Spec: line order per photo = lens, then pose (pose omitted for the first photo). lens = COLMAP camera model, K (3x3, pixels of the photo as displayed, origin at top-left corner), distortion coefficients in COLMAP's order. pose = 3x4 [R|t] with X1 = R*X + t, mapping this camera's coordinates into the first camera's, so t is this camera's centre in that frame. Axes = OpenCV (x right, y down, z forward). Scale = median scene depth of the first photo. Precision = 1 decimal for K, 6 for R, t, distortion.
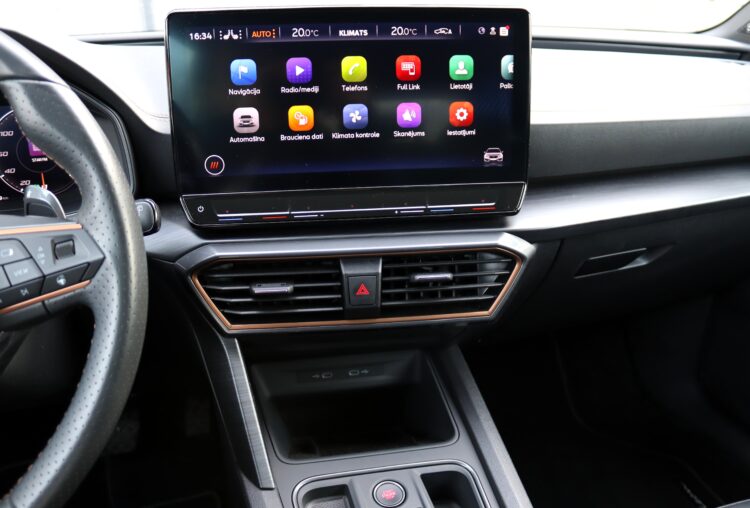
lens RADIAL K [[606.5, 0, 375.0], [0, 606.5, 254.0], [0, 0, 1]] dist [-0.153066, 0.090296]
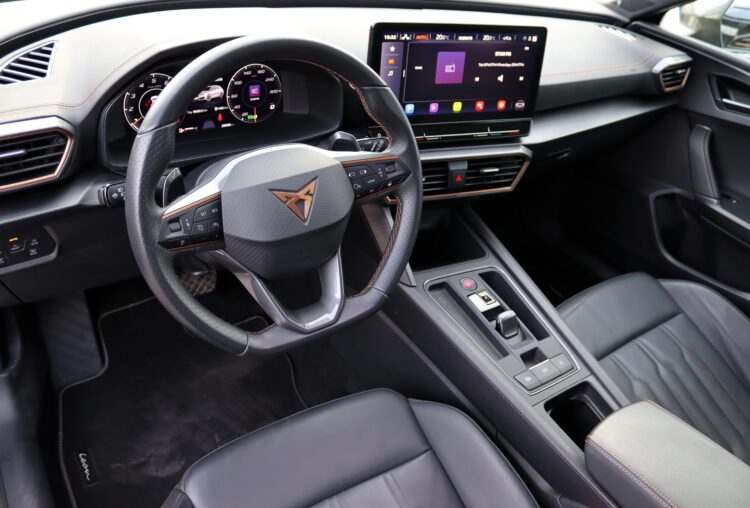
lens RADIAL K [[606.5, 0, 375.0], [0, 606.5, 254.0], [0, 0, 1]] dist [-0.153066, 0.090296]
pose [[0.950114, -0.068018, 0.304397, -0.857091], [-0.008450, 0.969961, 0.243113, -0.166005], [-0.311790, -0.233557, 0.920998, -0.696630]]
